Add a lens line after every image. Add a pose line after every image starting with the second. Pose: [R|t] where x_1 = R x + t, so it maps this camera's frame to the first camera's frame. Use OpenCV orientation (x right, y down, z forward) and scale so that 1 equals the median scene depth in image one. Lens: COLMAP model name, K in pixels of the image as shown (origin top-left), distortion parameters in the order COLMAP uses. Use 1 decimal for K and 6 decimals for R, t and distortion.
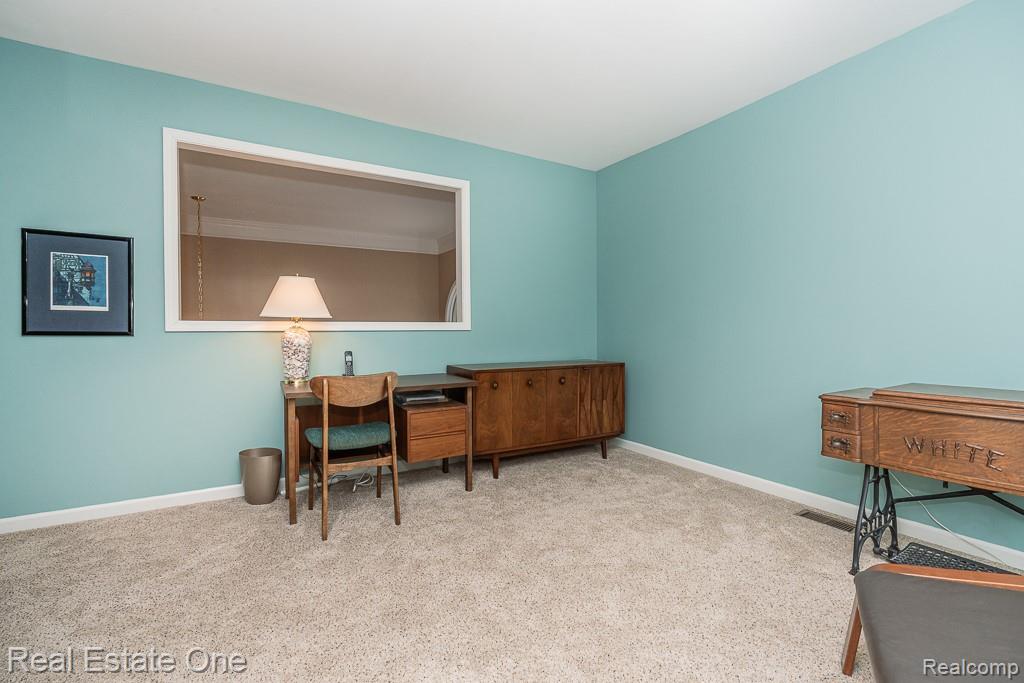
lens RADIAL K [[475.4, 0, 512.5], [0, 475.4, 337.3], [0, 0, 1]] dist [-0.007684, 0.002865]
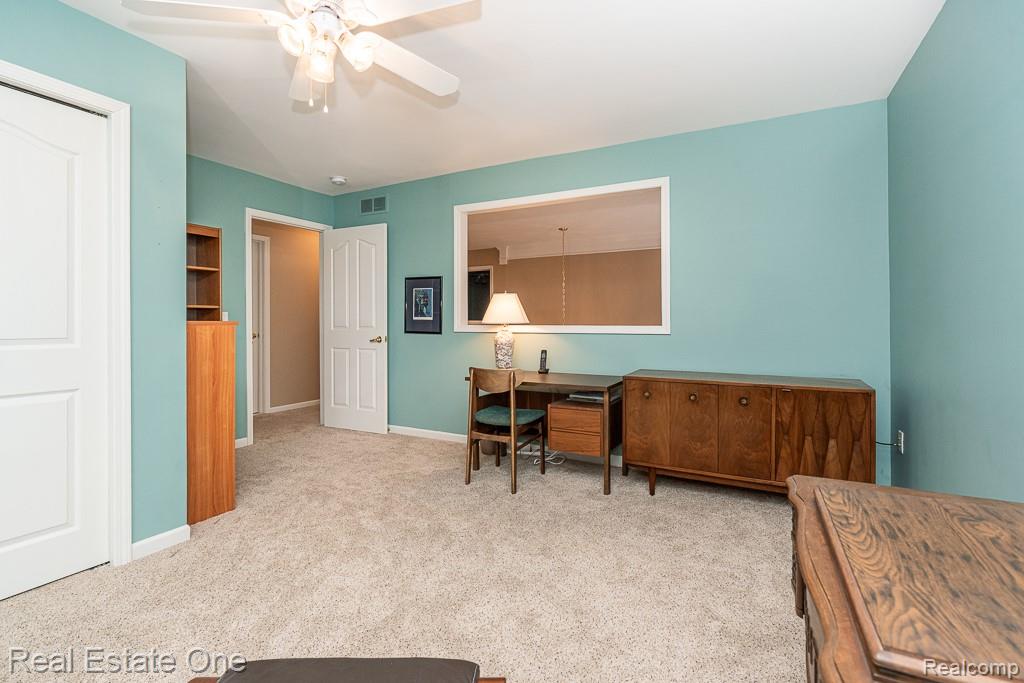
lens RADIAL K [[475.4, 0, 497.4], [0, 475.4, 319.9], [0, 0, 1]] dist [-0.007684, 0.002865]
pose [[0.500057, -0.000807, -0.865992, 0.677293], [-0.013888, 0.999863, -0.008951, -0.036895], [0.865881, 0.016503, 0.499977, 0.289008]]
